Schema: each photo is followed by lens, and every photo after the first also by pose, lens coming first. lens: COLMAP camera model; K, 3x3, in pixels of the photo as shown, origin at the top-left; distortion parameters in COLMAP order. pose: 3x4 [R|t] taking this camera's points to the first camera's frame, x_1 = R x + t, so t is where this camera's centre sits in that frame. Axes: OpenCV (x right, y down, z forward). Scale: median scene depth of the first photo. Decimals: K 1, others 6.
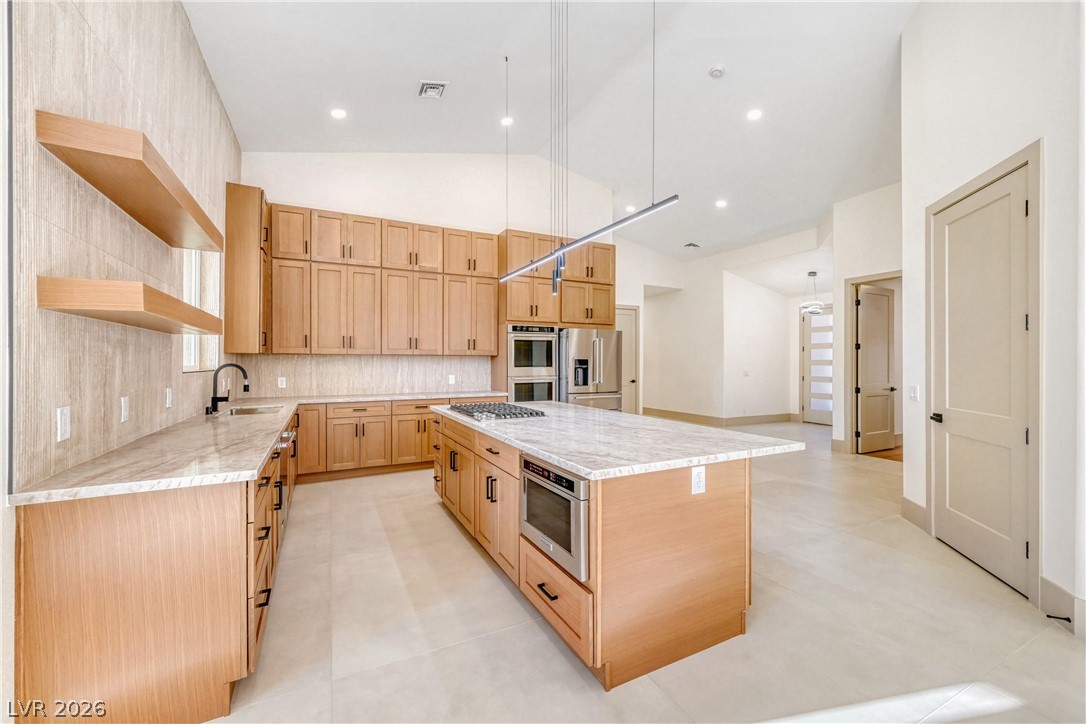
lens RADIAL K [[430.9, 0, 543.0], [0, 430.9, 362.0], [0, 0, 1]] dist [0.000479, 0.000080]
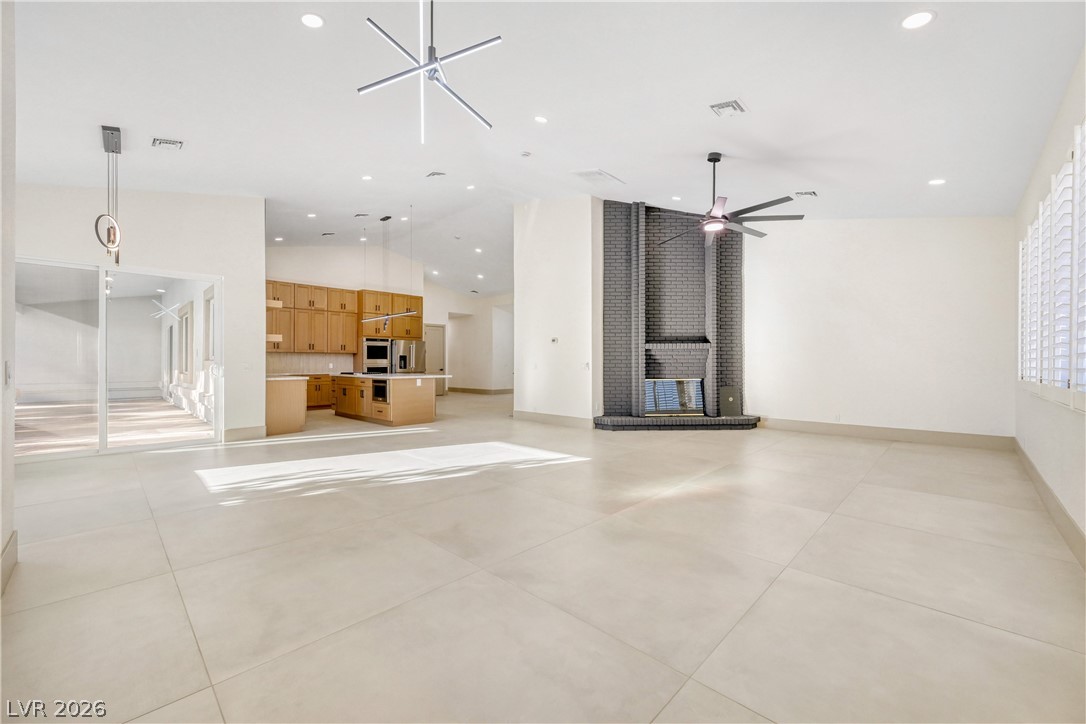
lens RADIAL K [[430.9, 0, 543.0], [0, 430.9, 362.0], [0, 0, 1]] dist [0.000479, 0.000080]
pose [[0.943067, 0.000479, 0.332602, 0.038017], [0.000510, 0.999996, -0.002888, 0.030967], [-0.332602, 0.002893, 0.943063, -1.132891]]
